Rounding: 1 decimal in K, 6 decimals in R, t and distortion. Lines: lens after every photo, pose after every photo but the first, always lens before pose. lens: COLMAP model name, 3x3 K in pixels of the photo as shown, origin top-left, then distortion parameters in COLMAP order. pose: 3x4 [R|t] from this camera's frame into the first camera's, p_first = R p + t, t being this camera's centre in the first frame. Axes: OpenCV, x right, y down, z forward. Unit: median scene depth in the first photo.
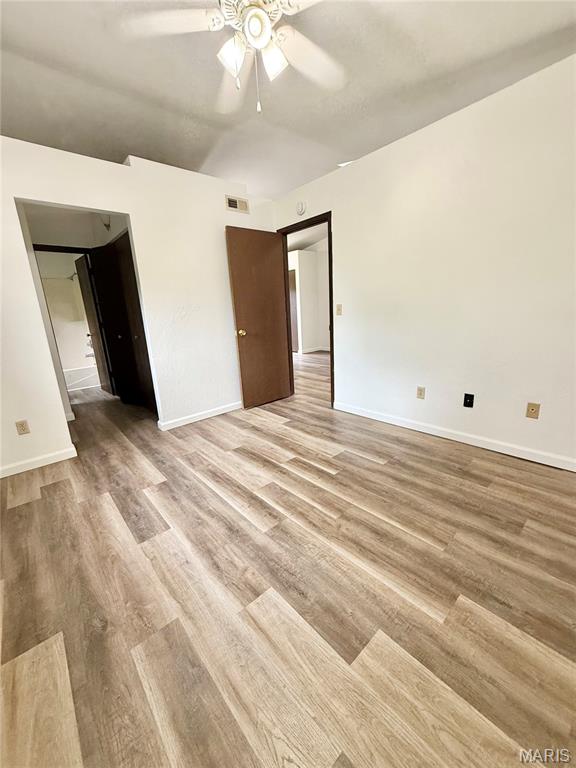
lens RADIAL K [[305.0, 0, 287.2], [0, 305.0, 383.4], [0, 0, 1]] dist [-0.000241, -0.000039]
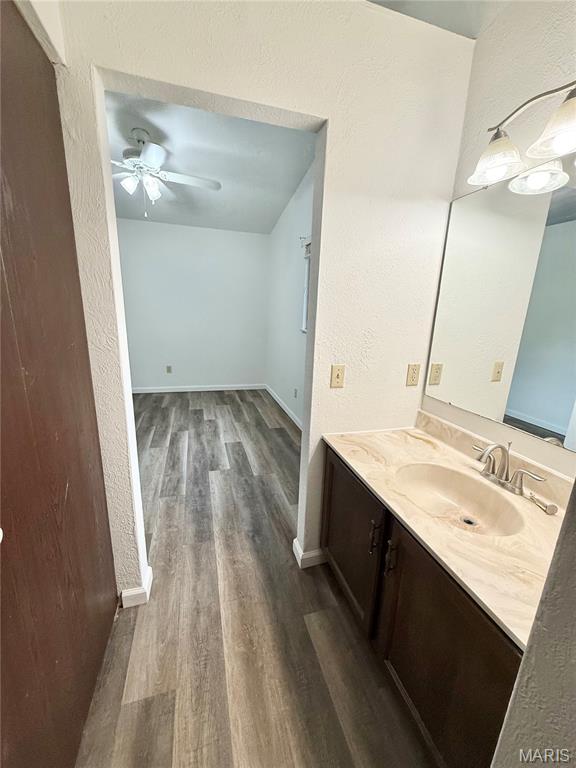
lens RADIAL K [[305.0, 0, 287.5], [0, 305.0, 383.4], [0, 0, 1]] dist [-0.000241, -0.000039]
pose [[-0.907885, -0.083009, 0.410919, -1.223761], [0.109145, 0.899593, 0.422871, -0.478921], [-0.404762, 0.428768, -0.807667, 1.842571]]
